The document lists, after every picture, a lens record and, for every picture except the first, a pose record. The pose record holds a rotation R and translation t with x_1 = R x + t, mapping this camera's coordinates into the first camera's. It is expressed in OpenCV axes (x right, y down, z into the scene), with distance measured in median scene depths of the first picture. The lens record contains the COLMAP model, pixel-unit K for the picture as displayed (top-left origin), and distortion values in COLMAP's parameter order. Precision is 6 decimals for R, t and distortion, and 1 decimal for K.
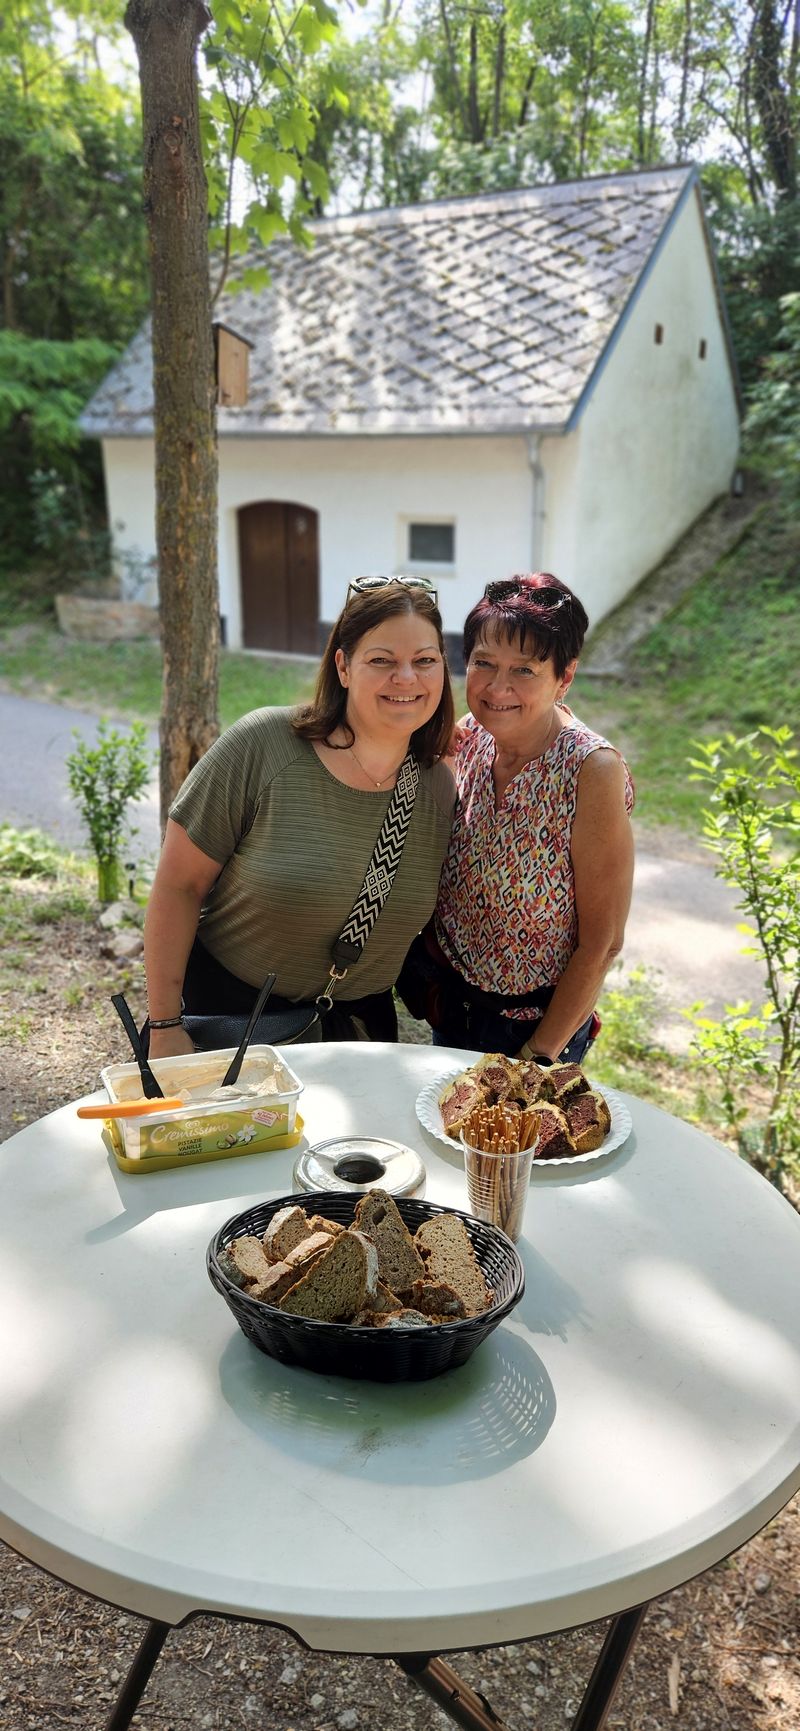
lens RADIAL K [[1149.6, 0, 402.2], [0, 1149.6, 868.8], [0, 0, 1]] dist [0.083627, -0.070044]
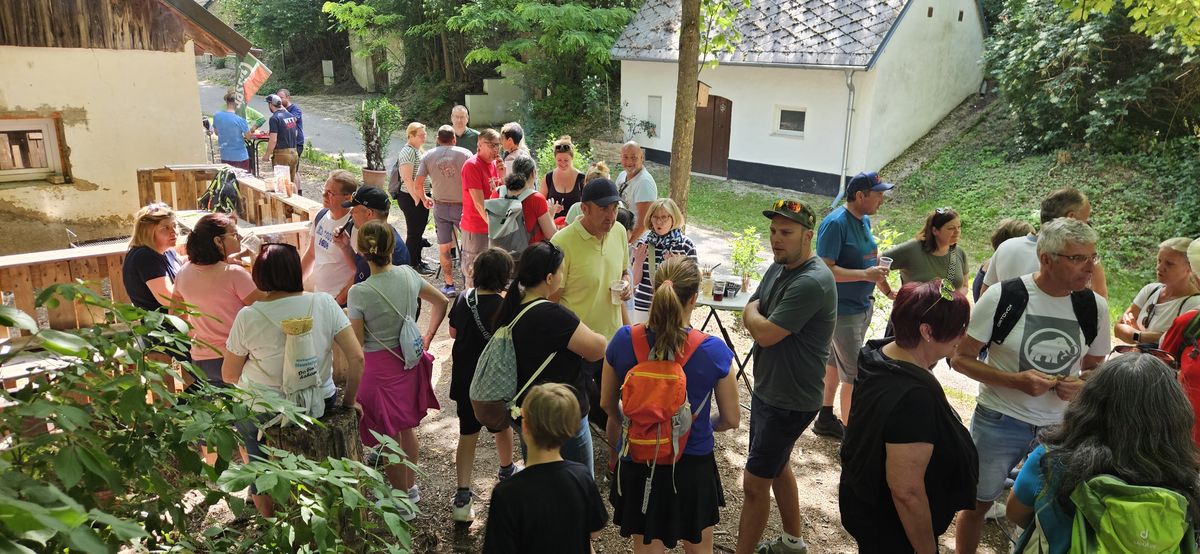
lens RADIAL K [[801.1, 0, 603.5], [0, 801.1, 287.0], [0, 0, 1]] dist [0.082988, -0.069664]
pose [[0.974214, 0.077129, -0.212034, 0.025920], [-0.083574, 0.996268, -0.021590, 0.039725], [0.209578, 0.038754, 0.977024, -0.332947]]
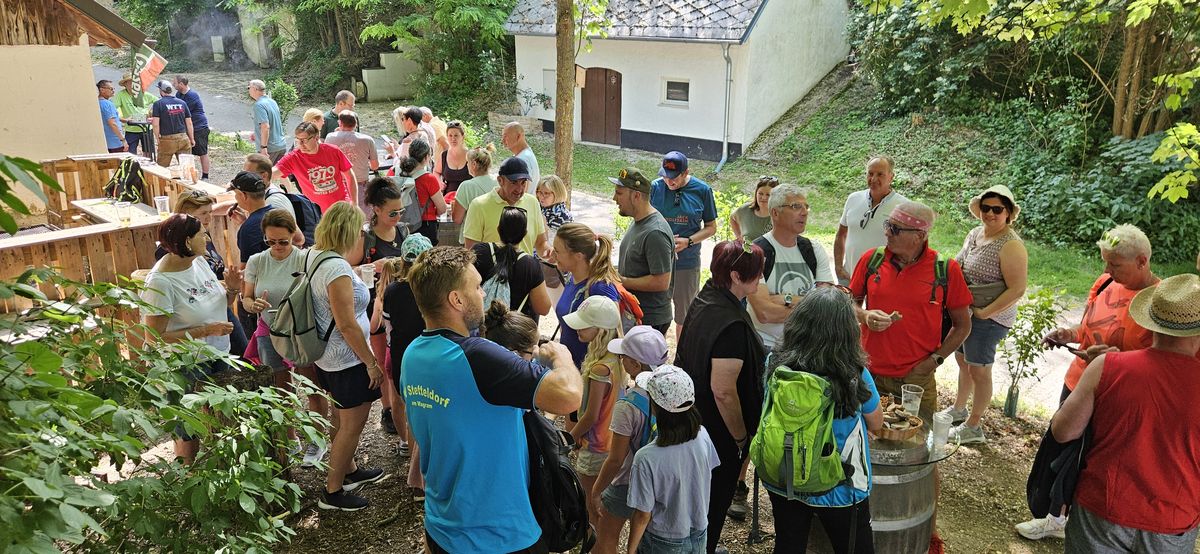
lens RADIAL K [[802.9, 0, 587.6], [0, 802.9, 266.6], [0, 0, 1]] dist [0.087992, -0.077148]
pose [[0.991598, 0.036678, -0.124053, 0.056523], [-0.038387, 0.999198, -0.011414, 0.041047], [0.123534, 0.016081, 0.992210, -0.396400]]
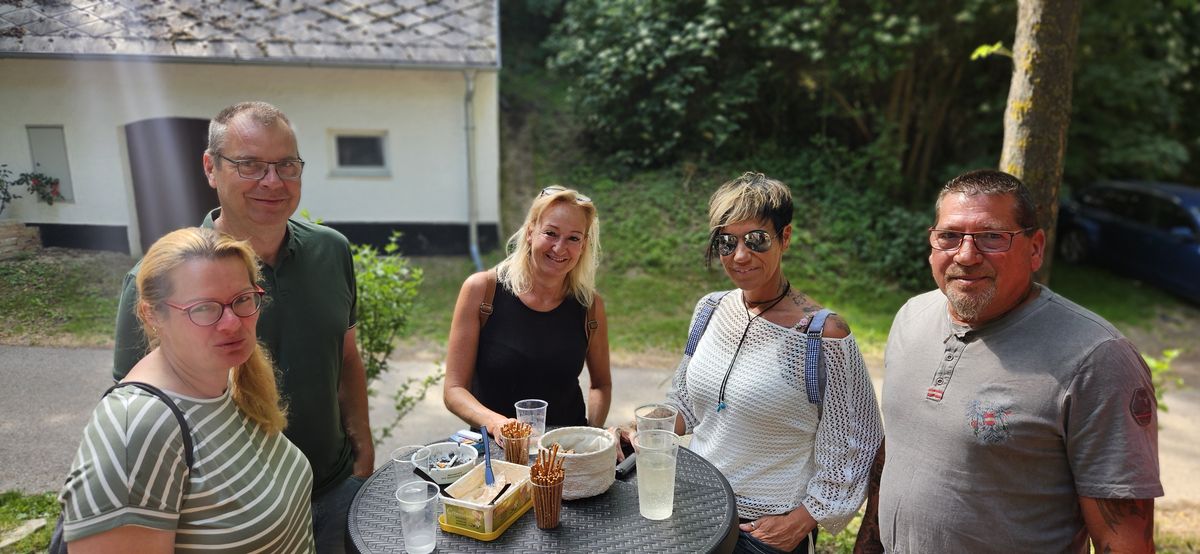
lens RADIAL K [[797.0, 0, 593.5], [0, 797.0, 279.9], [0, 0, 1]] dist [0.083627, -0.070044]
pose [[0.774317, -0.143663, 0.616274, -0.328111], [0.195545, 0.980545, -0.017112, -0.092423], [-0.601827, 0.133759, 0.787346, 0.222401]]
